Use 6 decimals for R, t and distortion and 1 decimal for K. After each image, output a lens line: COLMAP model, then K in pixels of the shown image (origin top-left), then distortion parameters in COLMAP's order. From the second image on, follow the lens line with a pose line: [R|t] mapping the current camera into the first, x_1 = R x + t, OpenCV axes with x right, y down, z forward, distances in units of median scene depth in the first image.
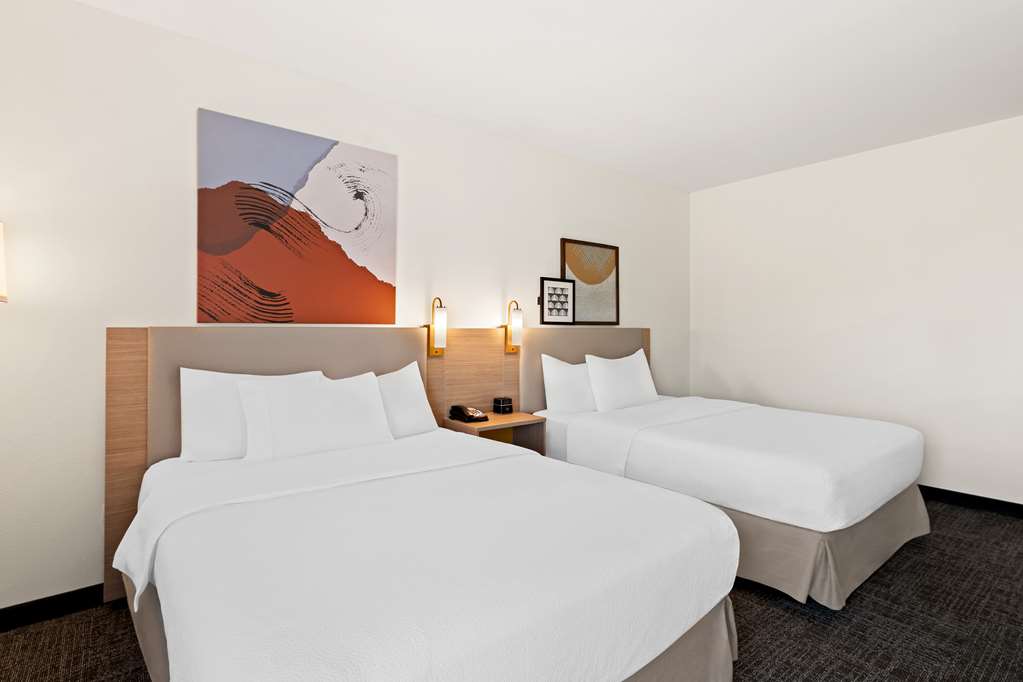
lens RADIAL K [[497.5, 0, 548.8], [0, 497.5, 332.2], [0, 0, 1]] dist [0.010280, 0.000142]
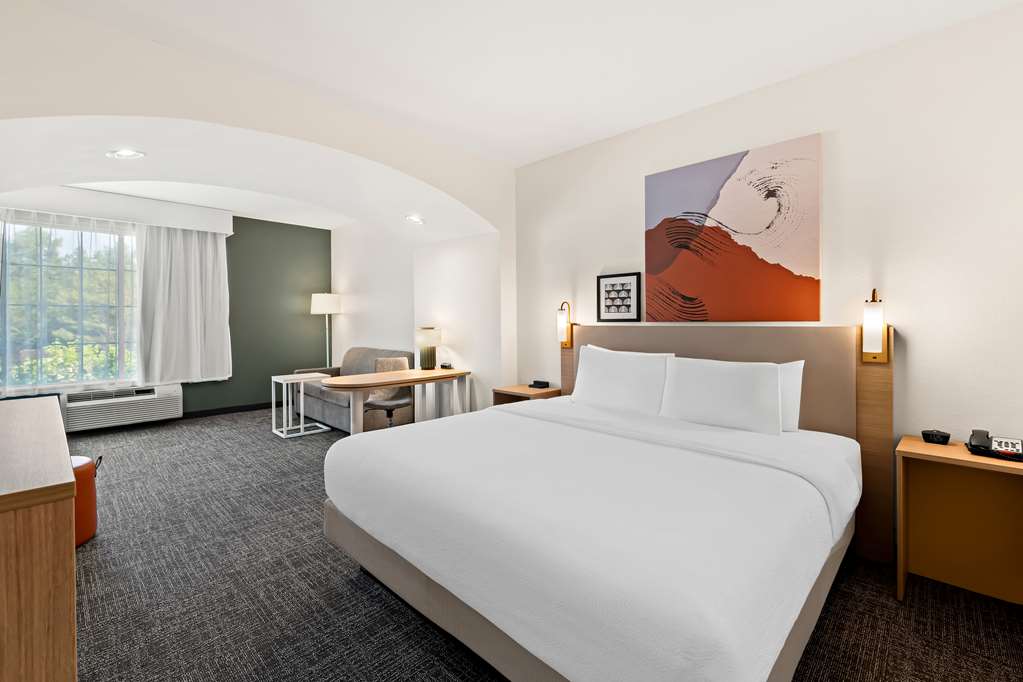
lens RADIAL K [[449.0, 0, 485.6], [0, 449.0, 328.4], [0, 0, 1]] dist [-0.002303, -0.000205]
pose [[0.092415, 0.000054, -0.995721, 0.467264], [-0.006733, 0.999977, -0.000571, 0.000760], [0.995698, 0.006757, 0.092413, 0.347338]]
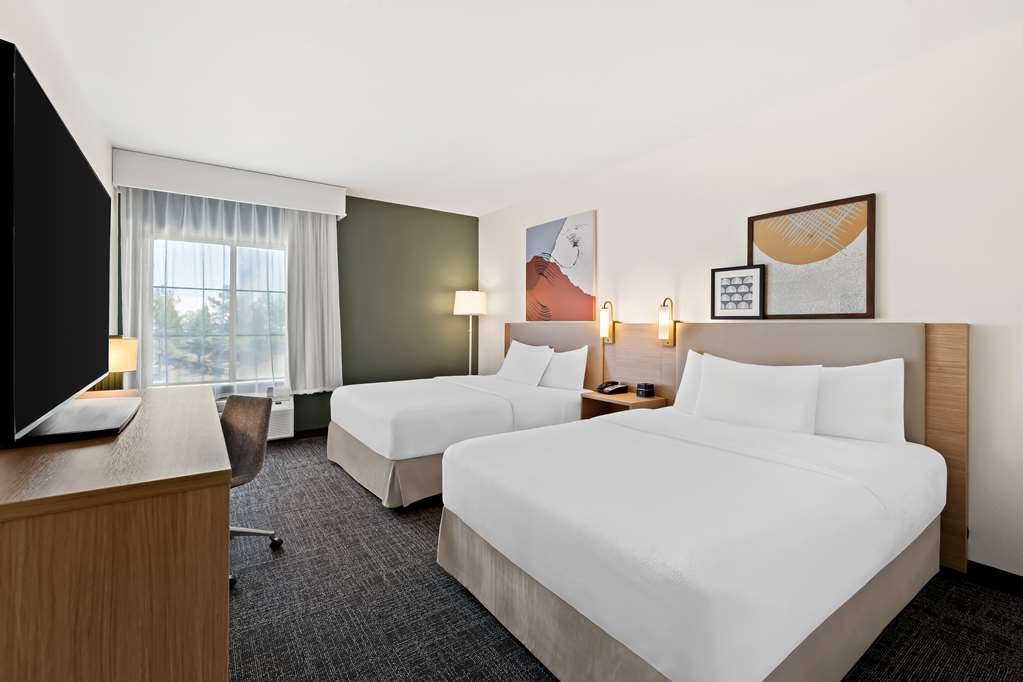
lens RADIAL K [[449.0, 0, 487.0], [0, 449.0, 329.7], [0, 0, 1]] dist [-0.002303, -0.000205]
pose [[-0.125575, 0.010527, -0.992028, 1.161766], [-0.012300, 0.999850, 0.012167, -0.001697], [0.992008, 0.013730, -0.125427, 0.901967]]
